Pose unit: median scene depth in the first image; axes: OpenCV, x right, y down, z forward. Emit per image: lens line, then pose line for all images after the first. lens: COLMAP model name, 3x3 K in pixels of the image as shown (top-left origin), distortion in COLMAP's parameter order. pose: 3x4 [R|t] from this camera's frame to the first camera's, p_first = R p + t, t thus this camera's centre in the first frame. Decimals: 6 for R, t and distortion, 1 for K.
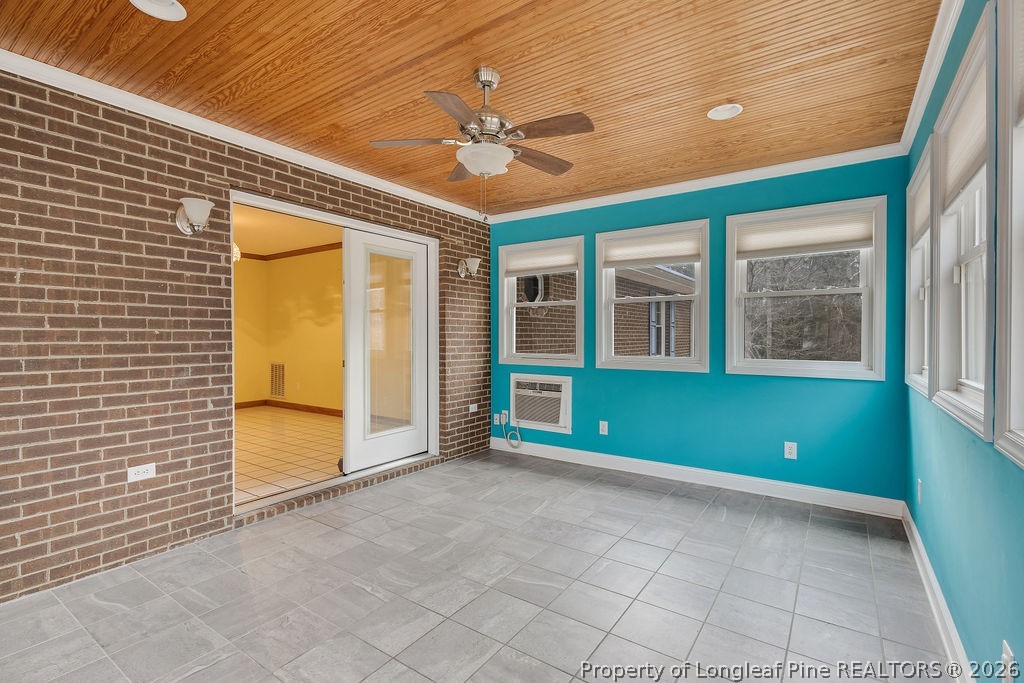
lens RADIAL K [[471.5, 0, 514.5], [0, 471.5, 340.9], [0, 0, 1]] dist [0.004292, -0.000368]
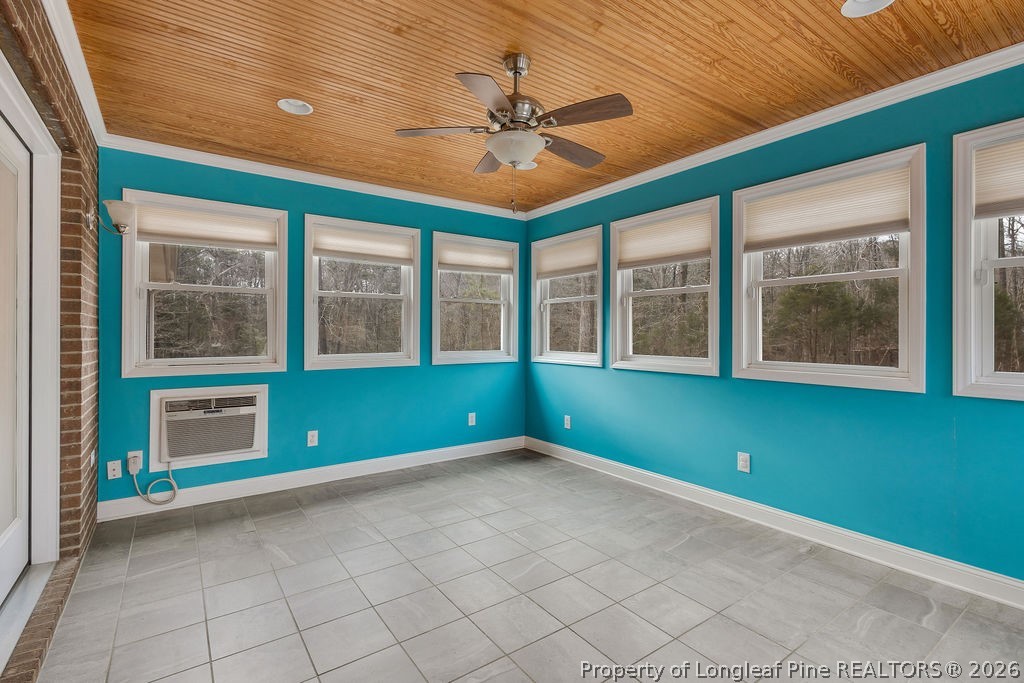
lens RADIAL K [[471.5, 0, 511.6], [0, 471.5, 332.3], [0, 0, 1]] dist [0.004292, -0.000368]
pose [[0.344475, -0.001026, 0.938795, -0.485094], [0.008893, 0.999958, -0.002170, -0.005990], [-0.938754, 0.009096, 0.344469, 0.342294]]
